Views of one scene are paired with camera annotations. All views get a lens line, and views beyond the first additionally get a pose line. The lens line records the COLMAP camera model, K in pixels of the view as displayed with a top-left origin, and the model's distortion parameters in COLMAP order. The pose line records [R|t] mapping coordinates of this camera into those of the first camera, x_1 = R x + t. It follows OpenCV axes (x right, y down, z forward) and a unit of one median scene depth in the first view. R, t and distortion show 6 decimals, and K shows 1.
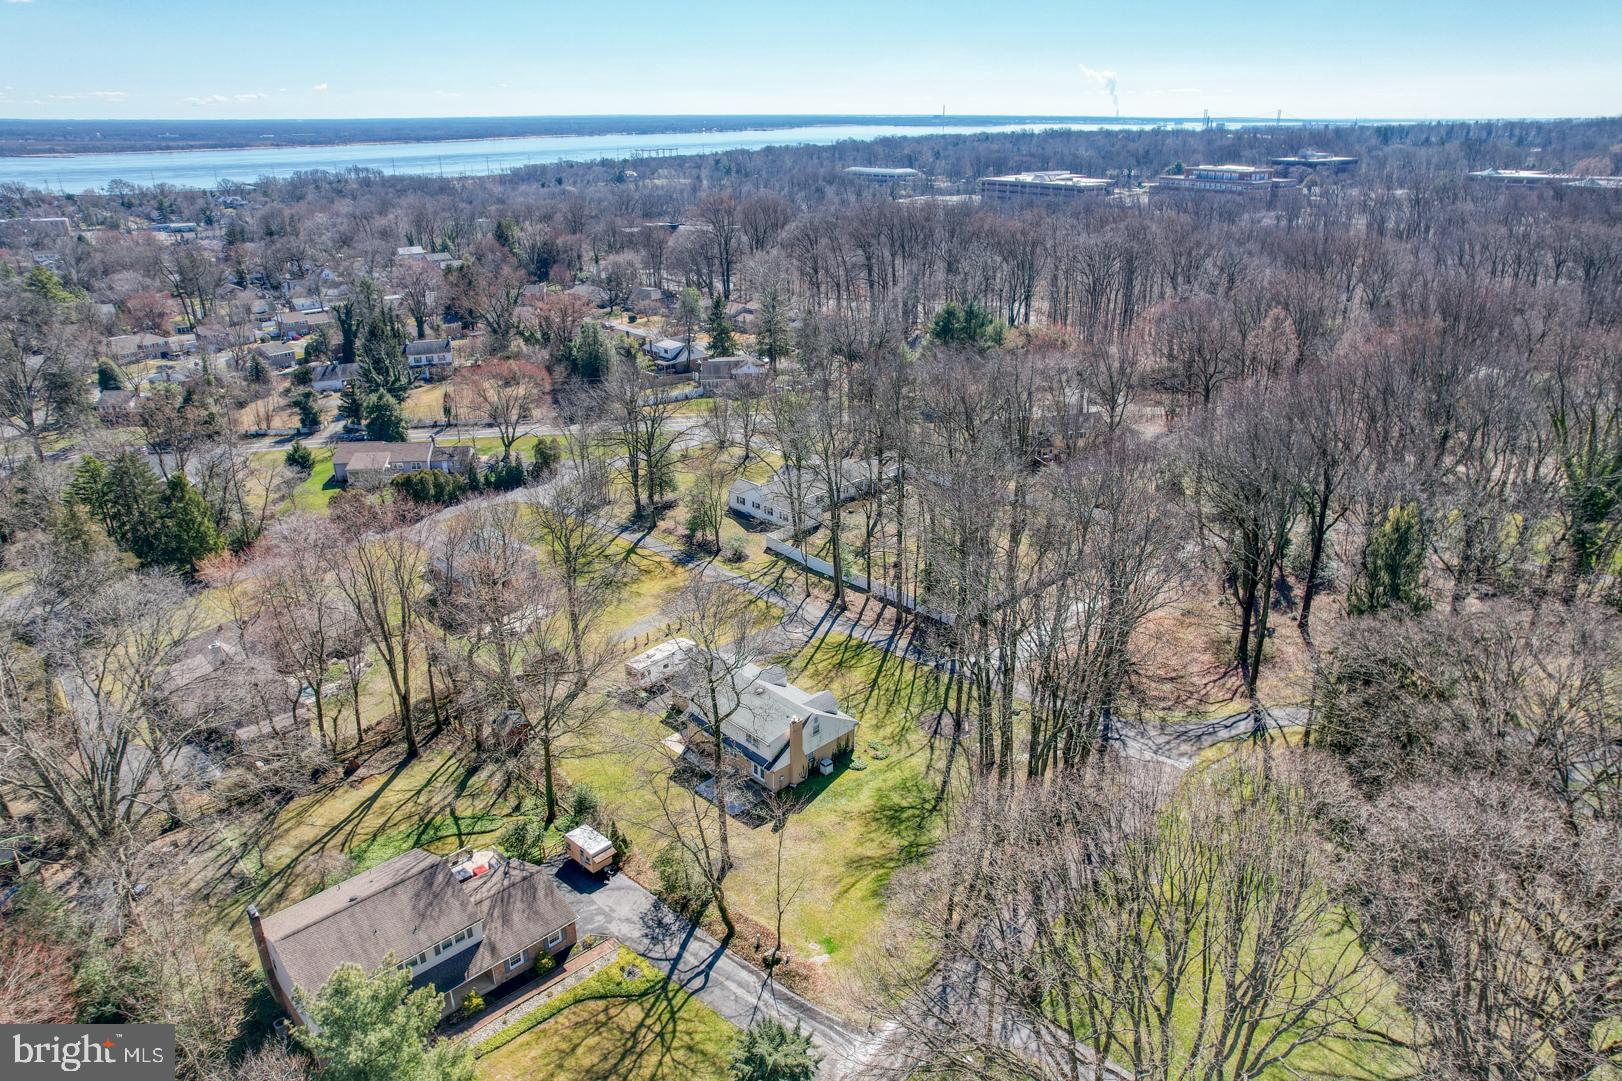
lens RADIAL K [[1050.7, 0, 818.5], [0, 1050.7, 541.3], [0, 0, 1]] dist [-0.055905, 0.032258]
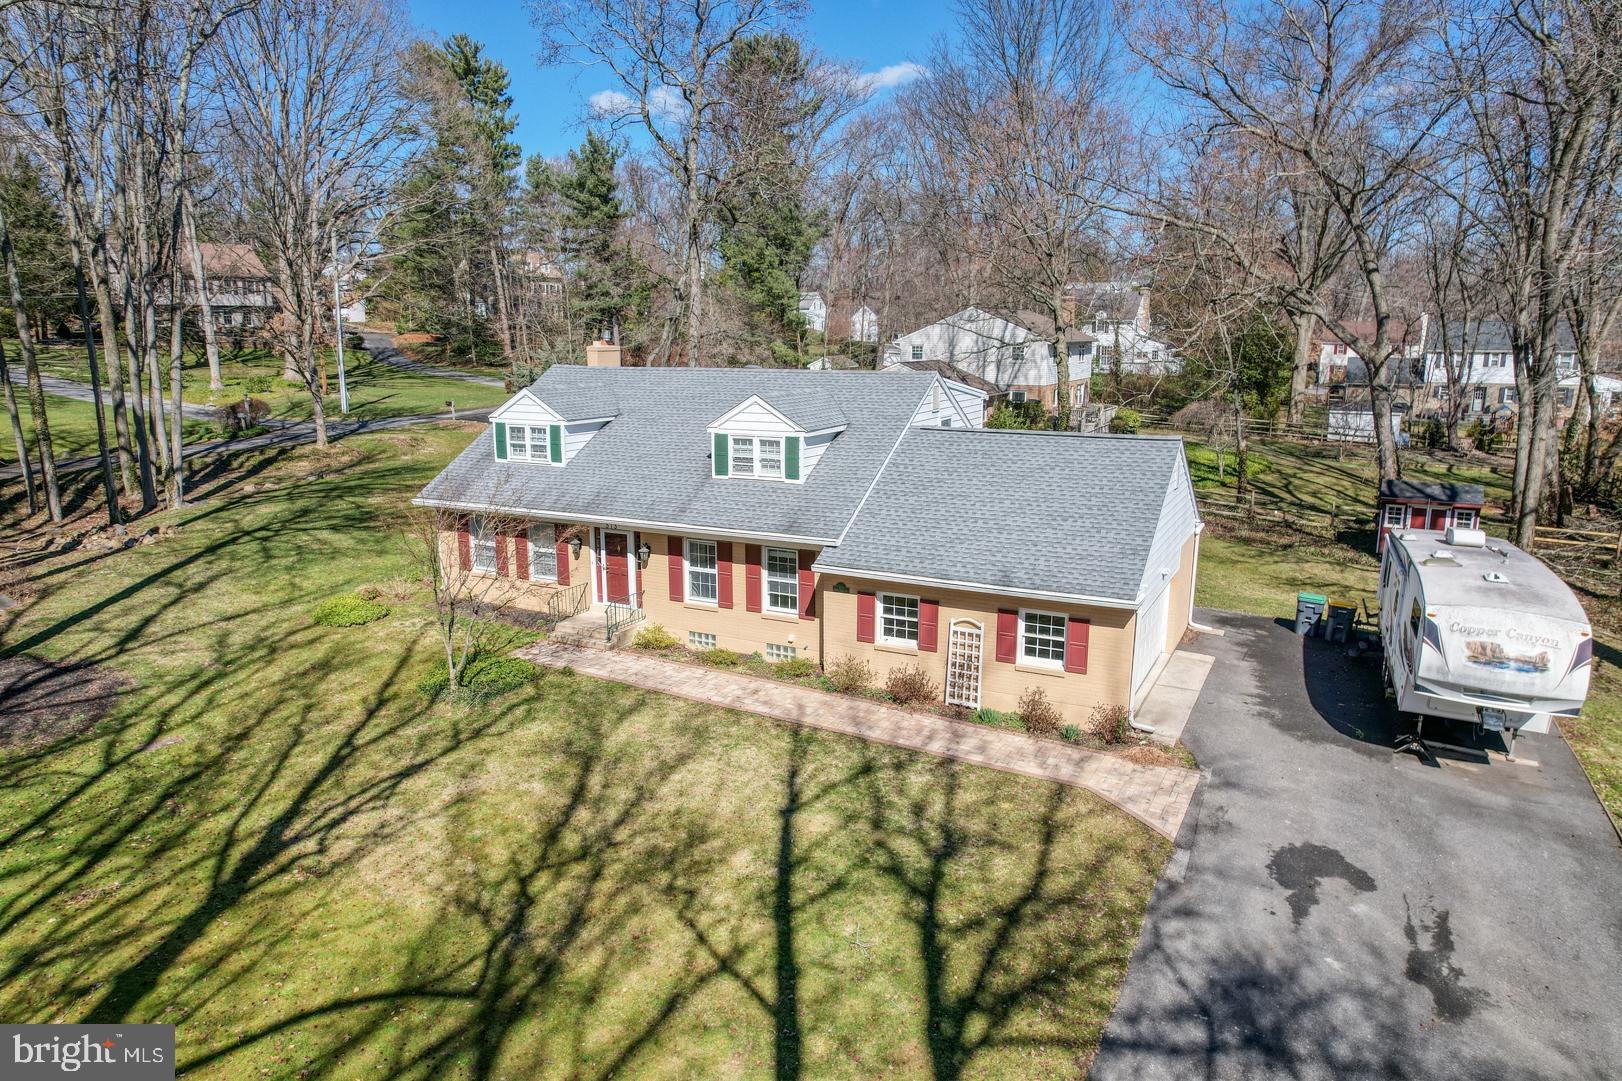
lens RADIAL K [[1050.7, 0, 818.3], [0, 1050.7, 538.6], [0, 0, 1]] dist [-0.055905, 0.032258]
pose [[-0.955407, 0.062072, -0.288693, 0.020051], [-0.113235, 0.825905, 0.552321, 0.020415], [0.272717, 0.560381, -0.782047, 1.255980]]
